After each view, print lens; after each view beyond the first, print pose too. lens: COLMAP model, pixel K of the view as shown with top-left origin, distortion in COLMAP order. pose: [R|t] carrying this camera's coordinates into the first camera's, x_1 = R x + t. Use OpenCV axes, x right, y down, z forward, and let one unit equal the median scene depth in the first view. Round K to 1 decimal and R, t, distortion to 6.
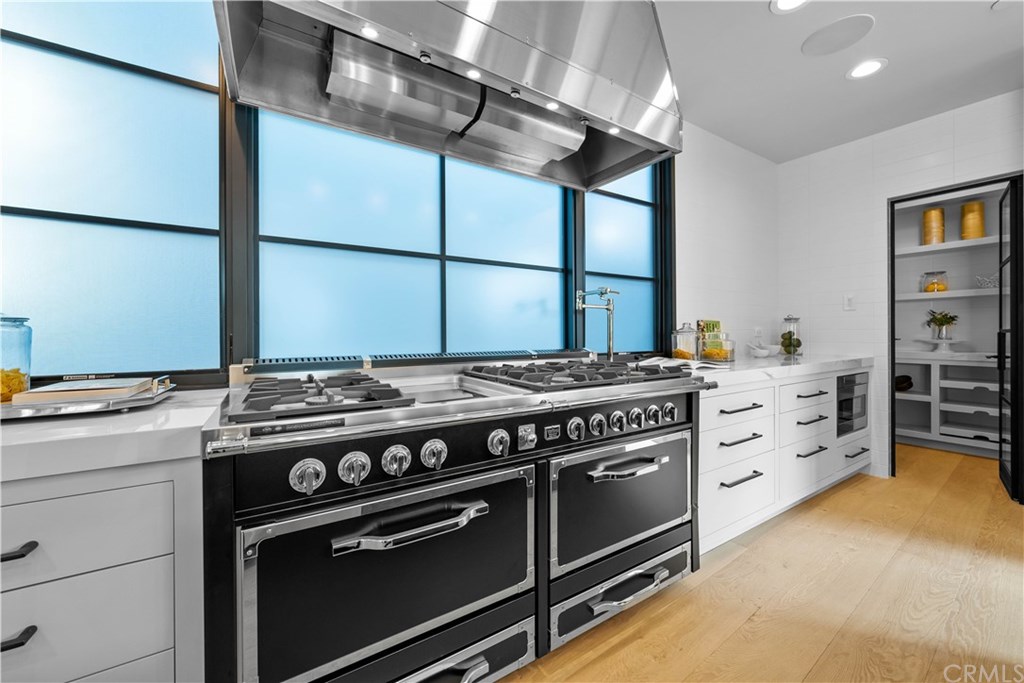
lens RADIAL K [[386.2, 0, 509.4], [0, 386.2, 333.6], [0, 0, 1]] dist [-0.000099, -0.000084]
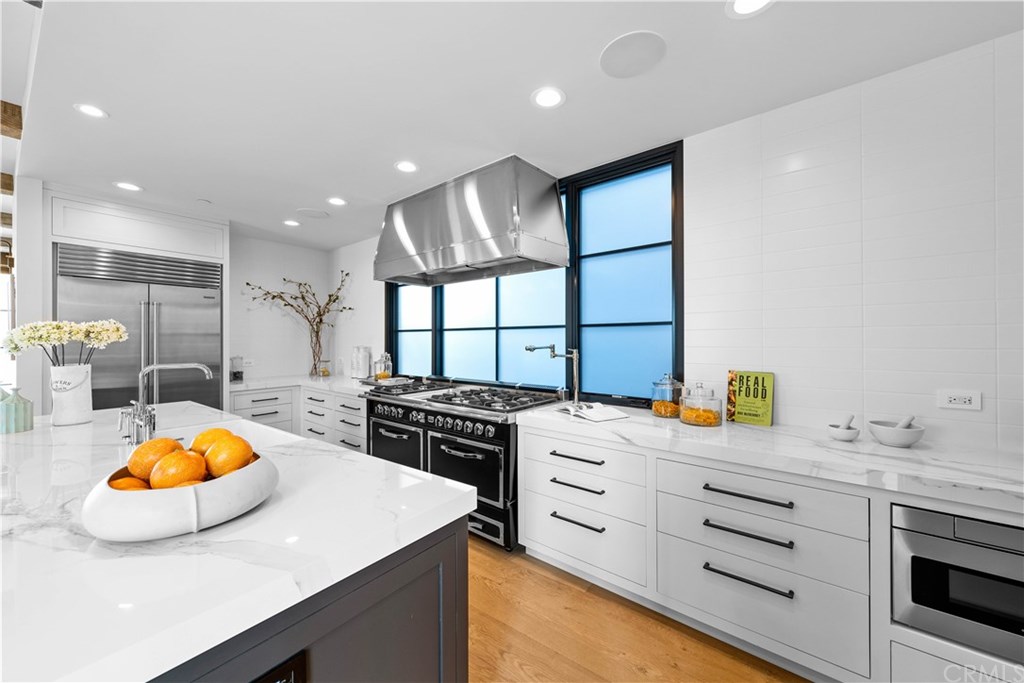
lens RADIAL K [[386.2, 0, 509.4], [0, 386.2, 333.6], [0, 0, 1]] dist [-0.000099, -0.000084]
pose [[0.308303, -0.013801, -0.951188, 1.701227], [0.001504, 0.999901, -0.014021, -0.153942], [0.951287, 0.002892, 0.308293, 0.508667]]
